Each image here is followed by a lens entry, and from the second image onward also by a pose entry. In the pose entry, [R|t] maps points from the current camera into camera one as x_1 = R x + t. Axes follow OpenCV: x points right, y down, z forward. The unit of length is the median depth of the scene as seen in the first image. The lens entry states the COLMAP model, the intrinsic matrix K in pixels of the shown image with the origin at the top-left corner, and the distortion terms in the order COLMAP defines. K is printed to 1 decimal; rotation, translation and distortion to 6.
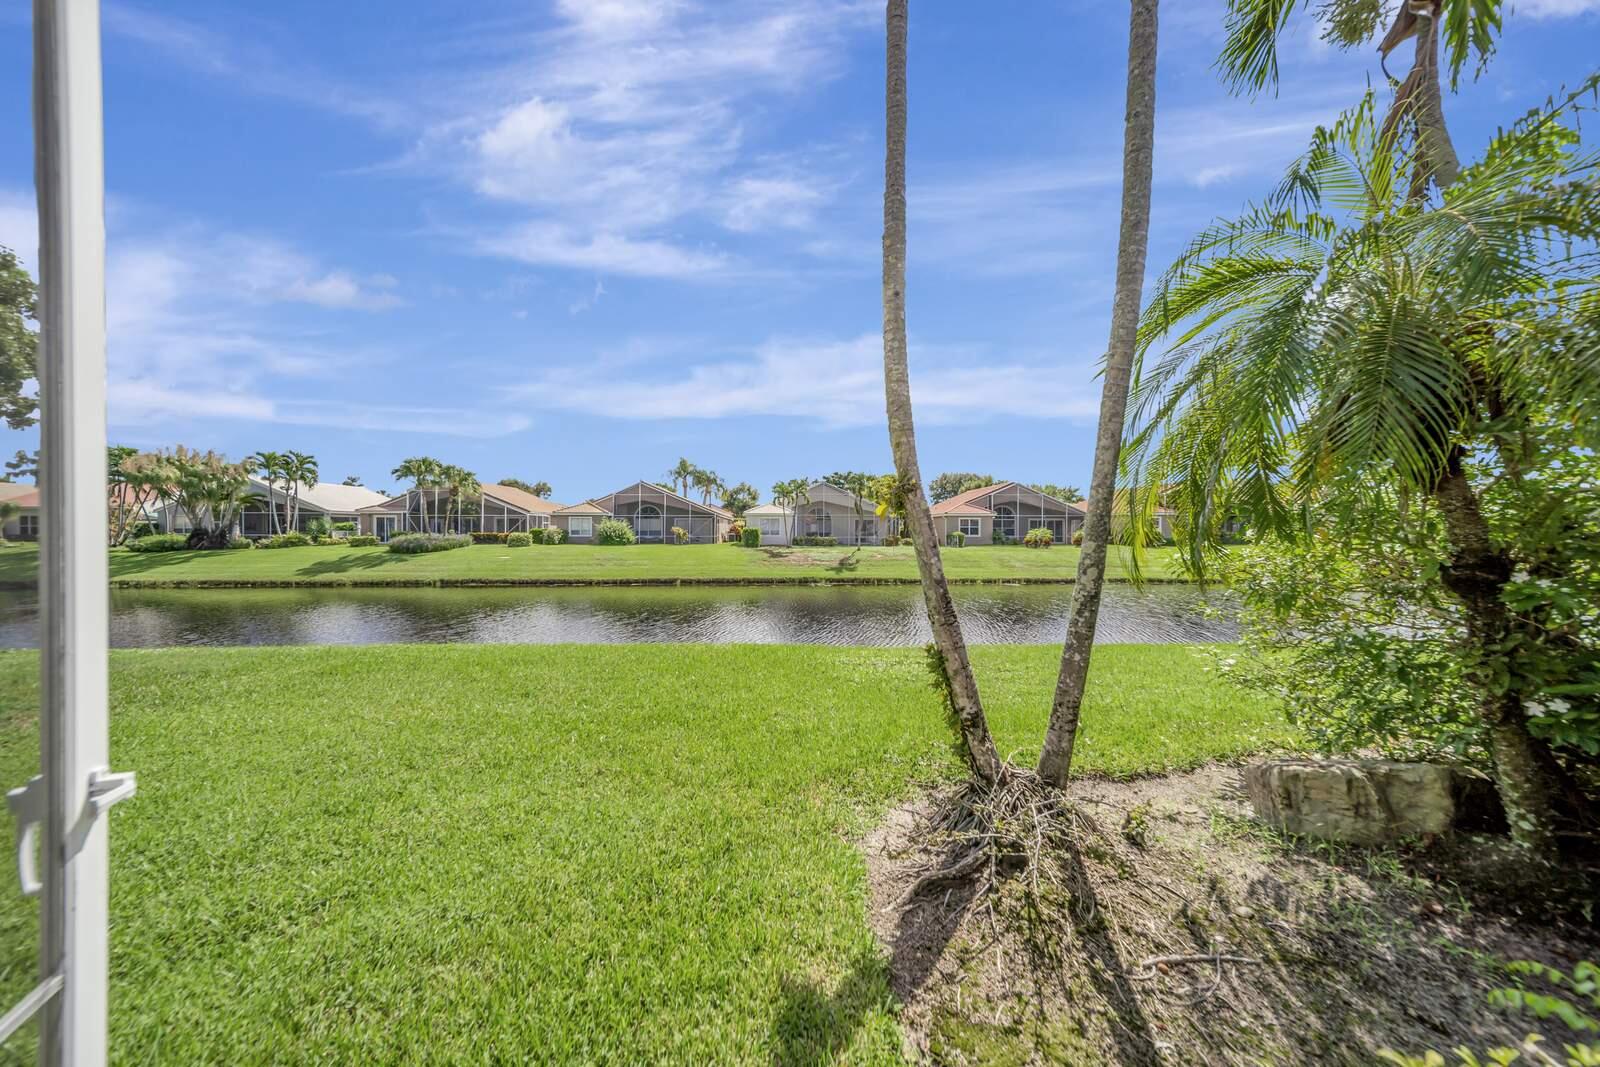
lens RADIAL K [[558.4, 0, 793.7], [0, 558.4, 532.2], [0, 0, 1]] dist [0.008350, 0.000036]
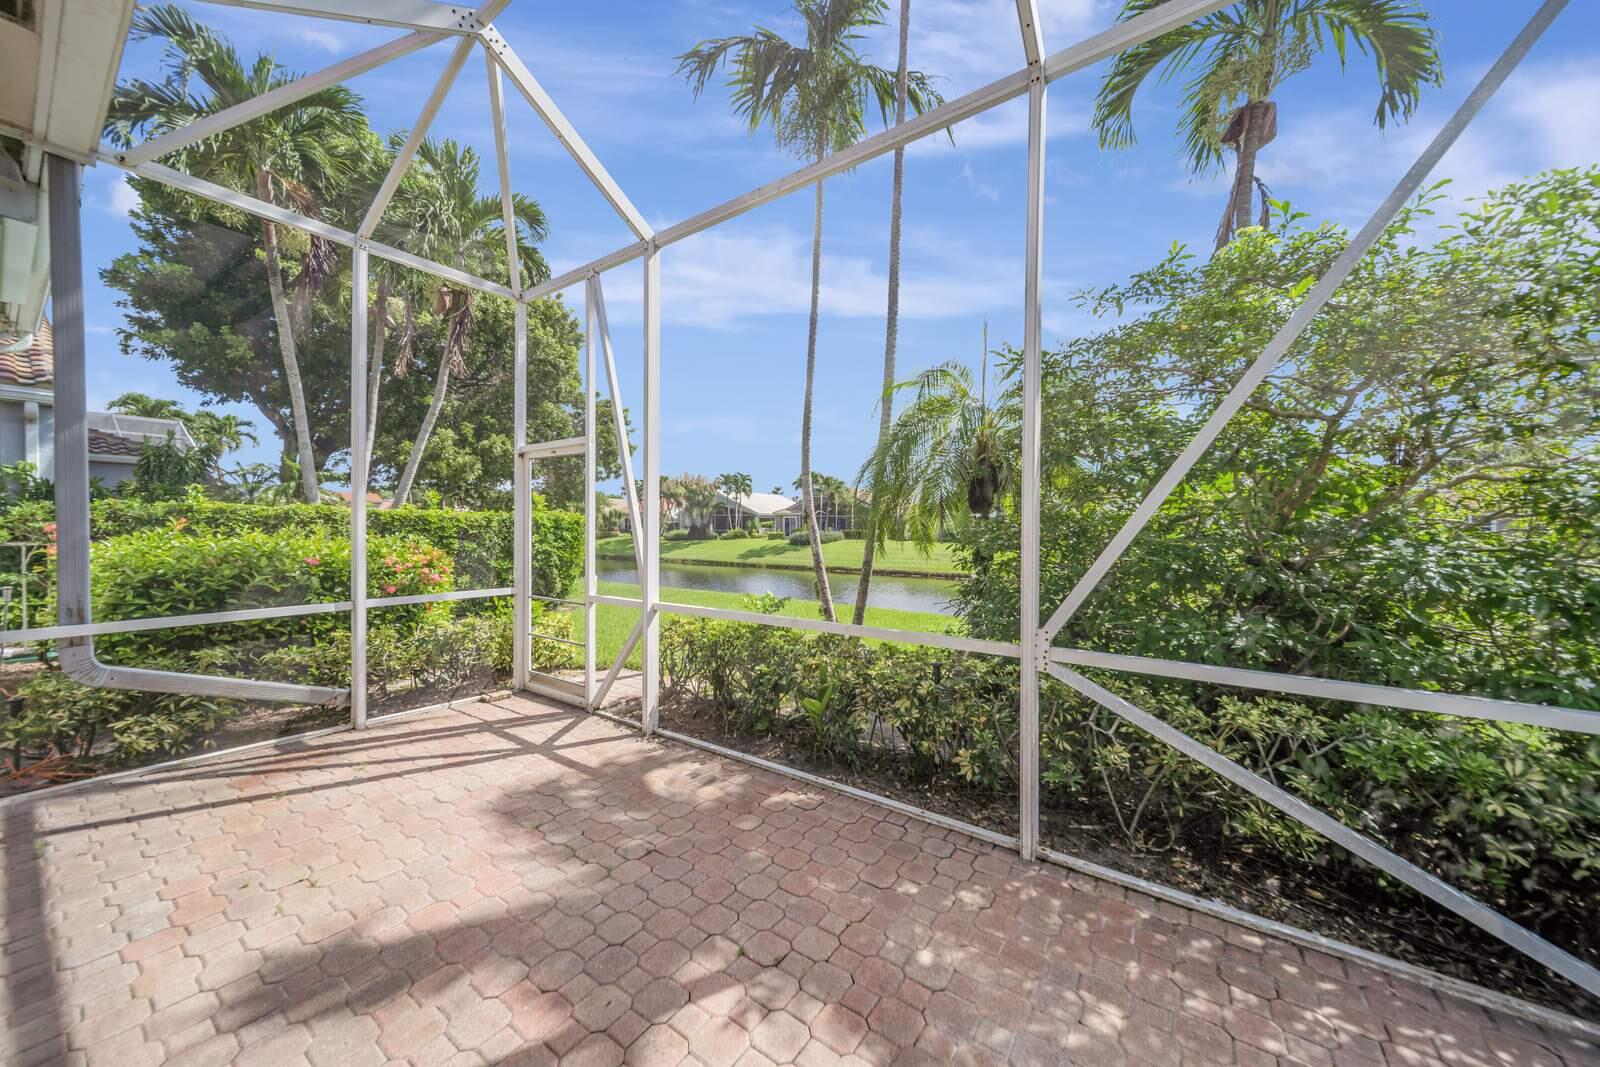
lens RADIAL K [[558.4, 0, 793.7], [0, 558.4, 532.2], [0, 0, 1]] dist [0.008350, 0.000036]
pose [[0.796000, 0.009897, -0.605216, 0.086906], [-0.007408, 0.999951, 0.006609, -0.001288], [0.605251, -0.000777, 0.796034, -0.052148]]
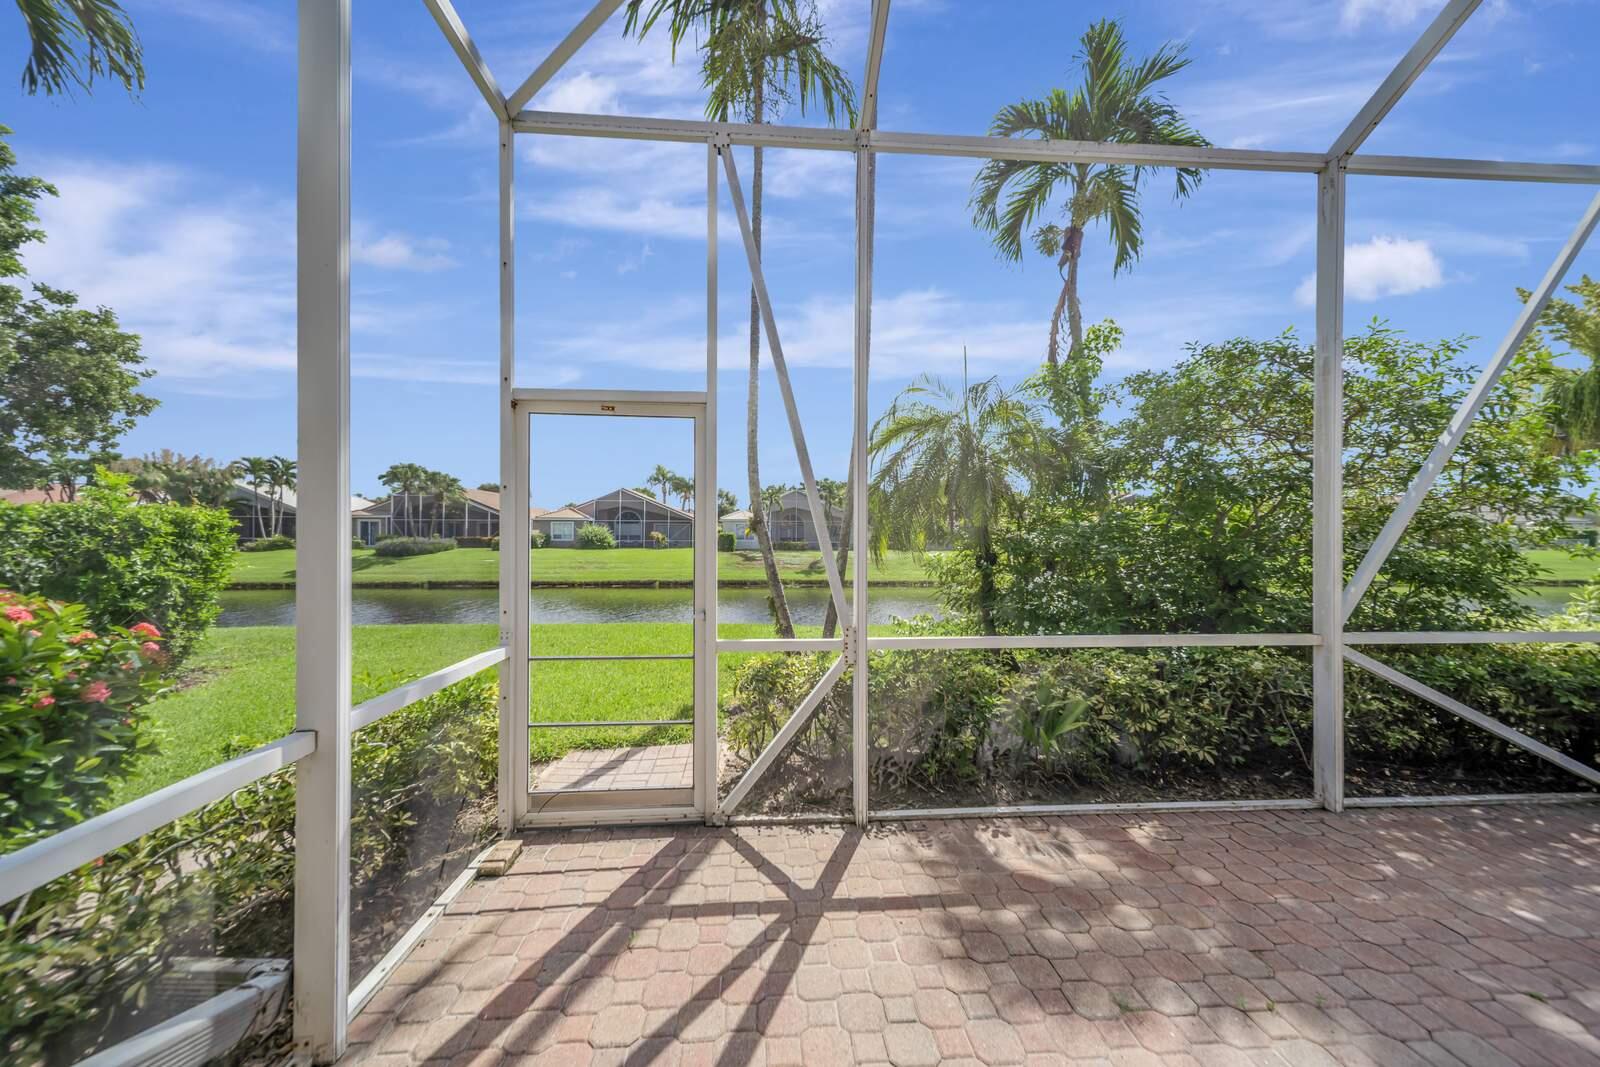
lens RADIAL K [[558.4, 0, 793.7], [0, 558.4, 532.2], [0, 0, 1]] dist [0.008350, 0.000036]
pose [[0.999388, 0.003655, 0.034779, 0.013293], [-0.003374, 0.999961, -0.008148, -0.001103], [-0.034807, 0.008026, 0.999362, -0.058233]]
